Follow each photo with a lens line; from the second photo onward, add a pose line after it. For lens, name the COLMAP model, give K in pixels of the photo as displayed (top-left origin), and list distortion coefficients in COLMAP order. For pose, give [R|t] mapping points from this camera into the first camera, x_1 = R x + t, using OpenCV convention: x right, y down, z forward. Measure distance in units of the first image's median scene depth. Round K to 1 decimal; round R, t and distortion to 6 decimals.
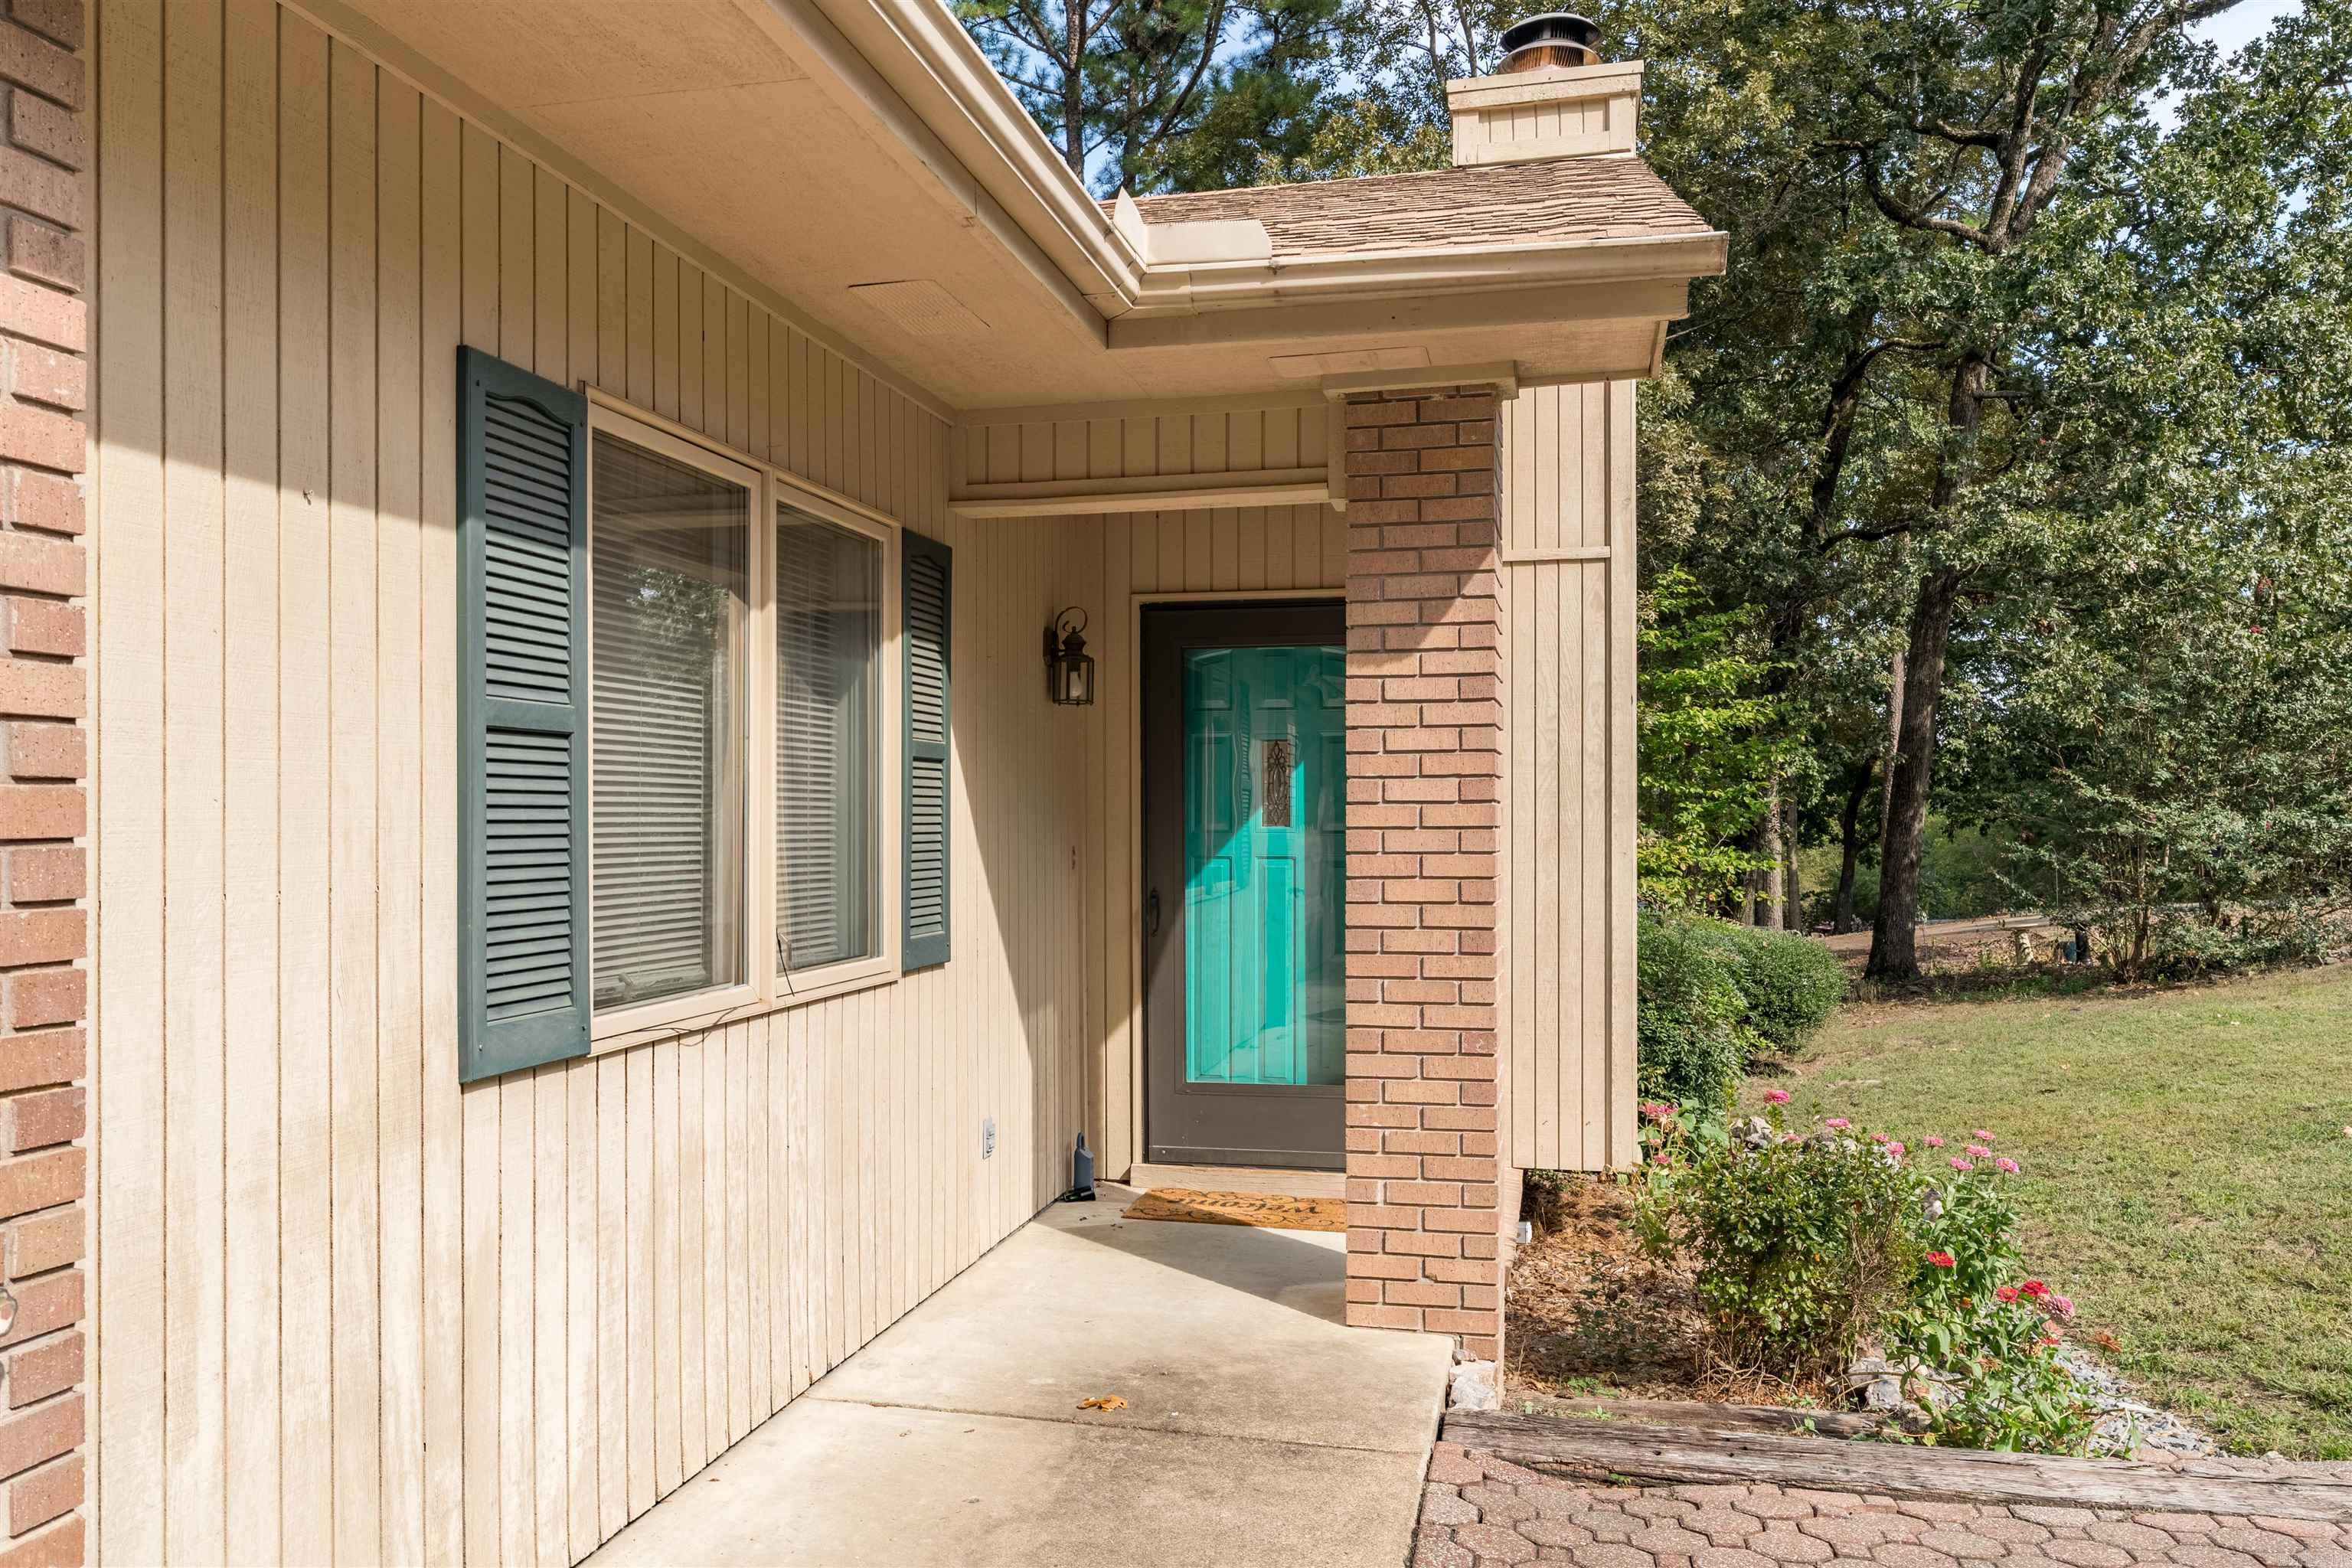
lens RADIAL K [[1761.3, 0, 1176.0], [0, 1761.3, 784.0], [0, 0, 1]] dist [0.000173, -0.000037]
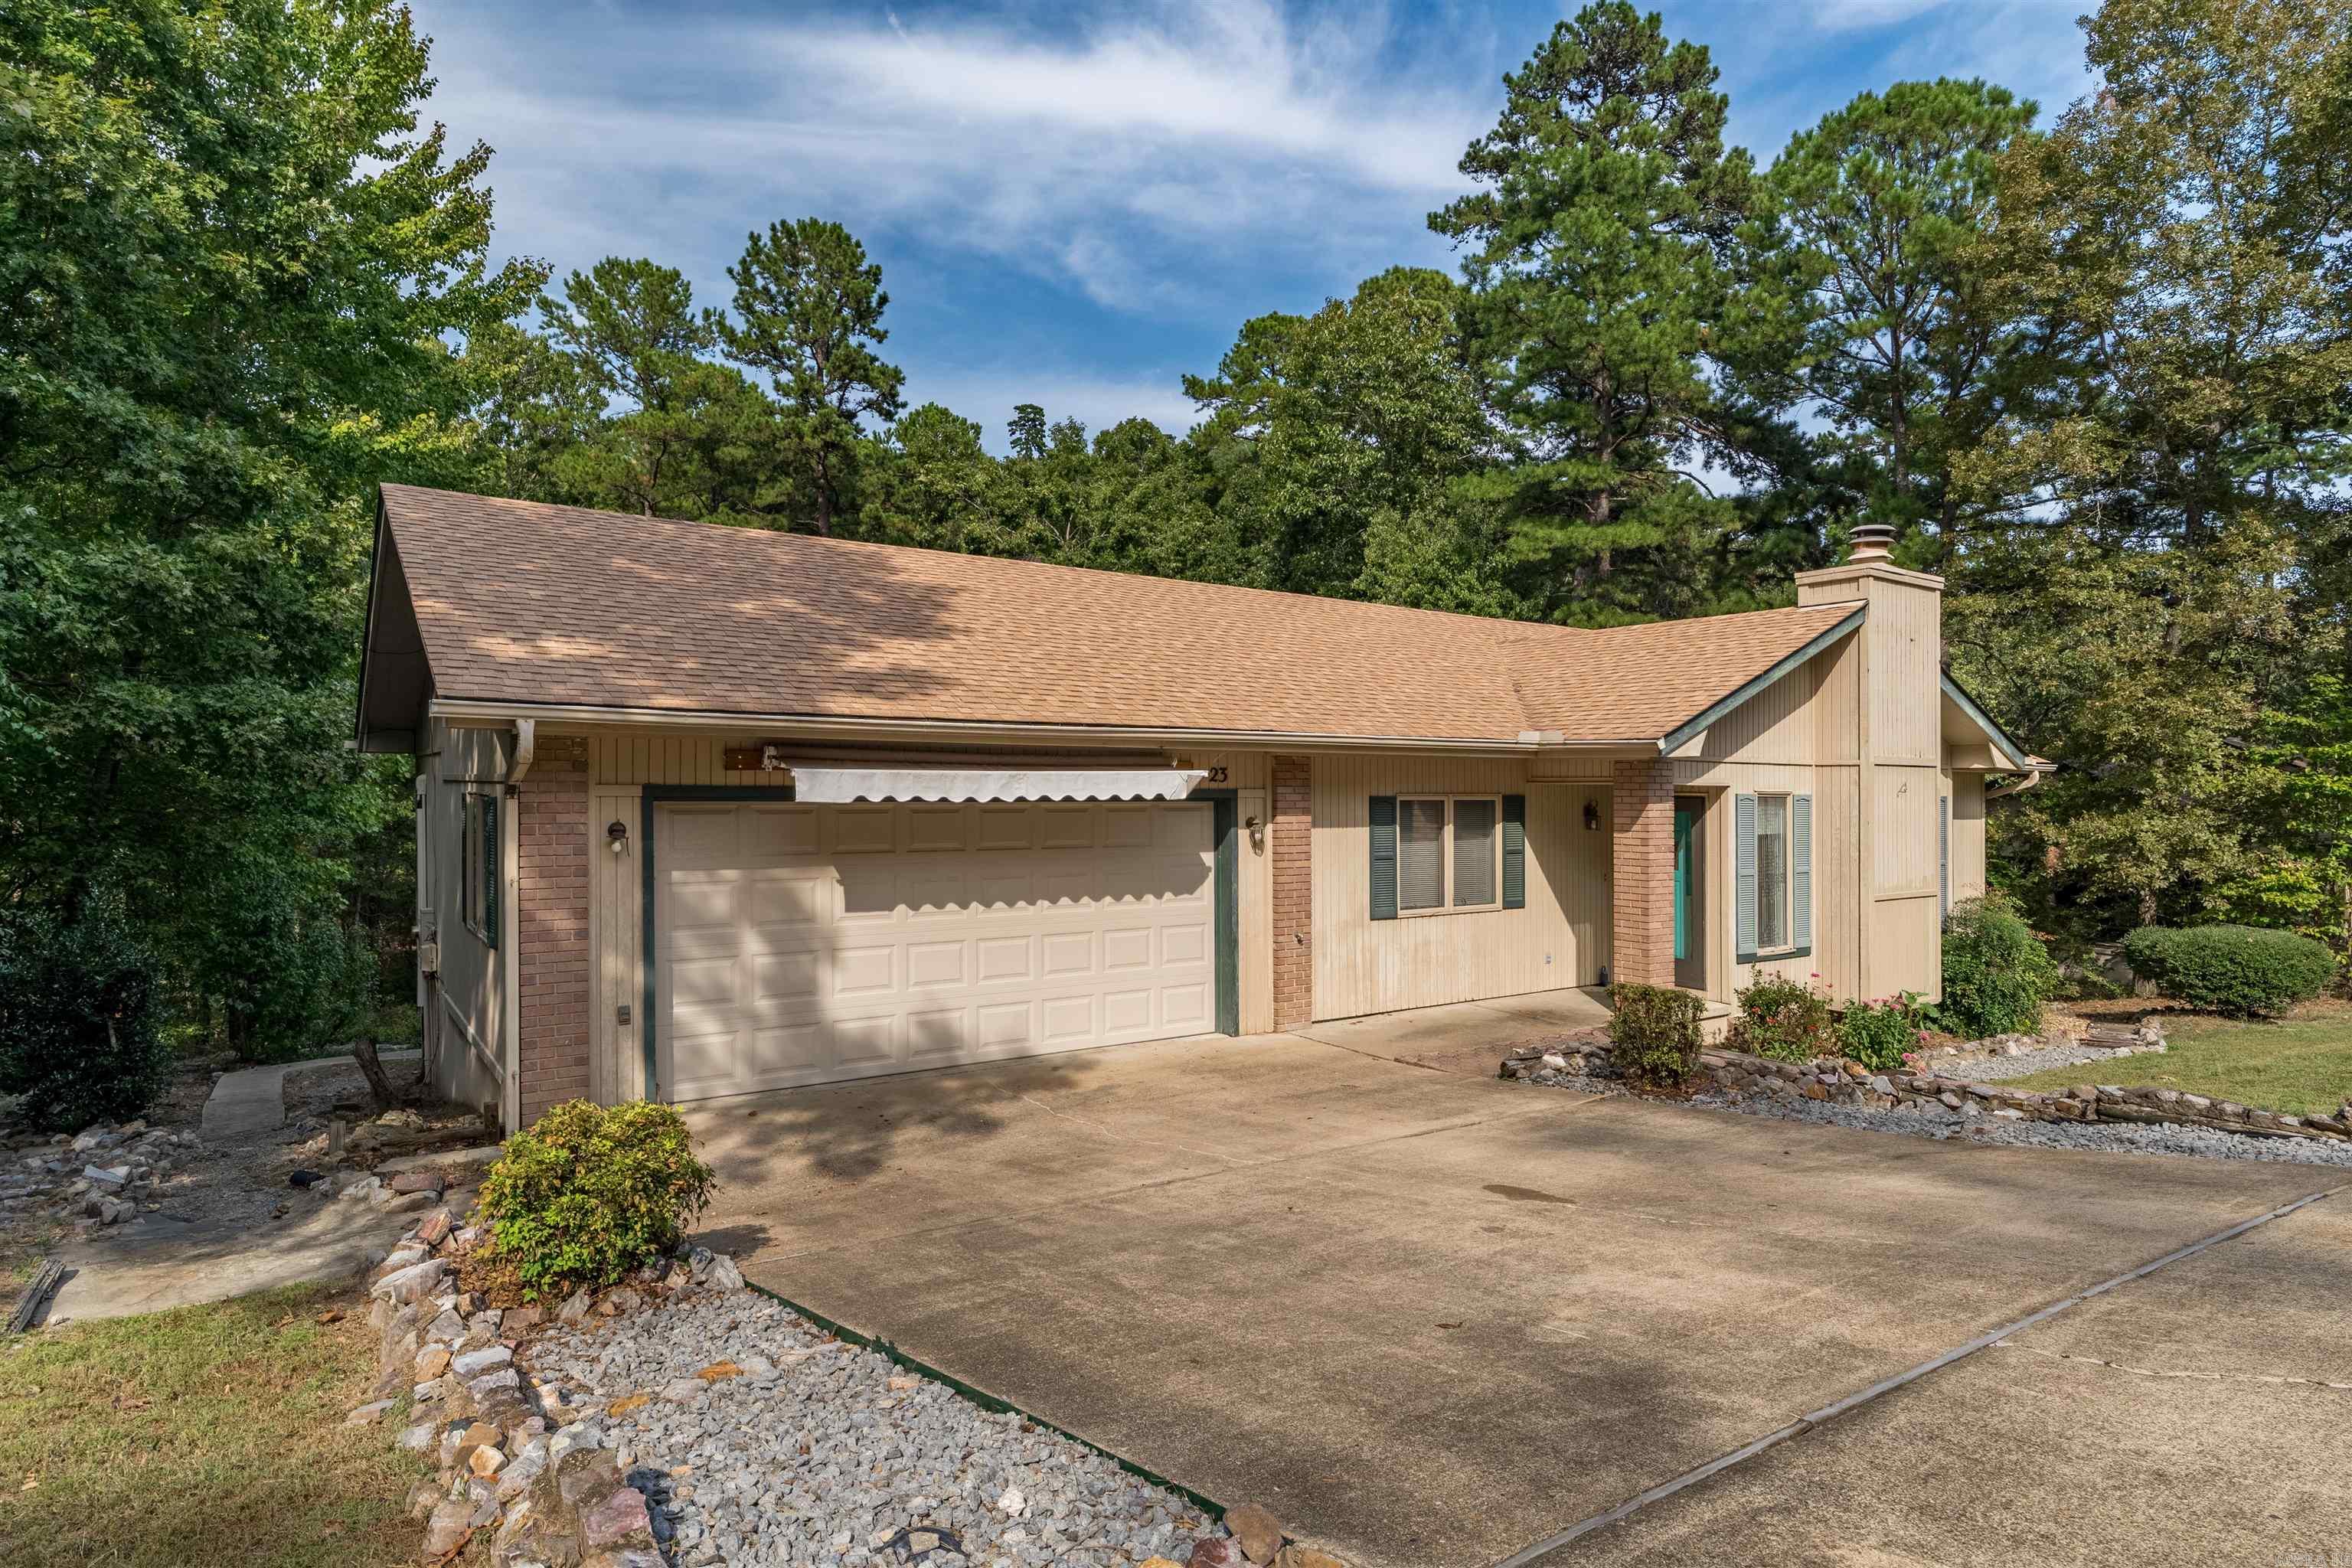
lens RADIAL K [[1303.5, 0, 1138.9], [0, 1303.5, 774.0], [0, 0, 1]] dist [-0.001301, 0.001569]
pose [[0.735461, 0.004967, -0.677549, 1.270745], [0.001295, 0.999961, 0.008736, -0.228367], [0.677566, -0.007302, 0.735426, -1.756386]]
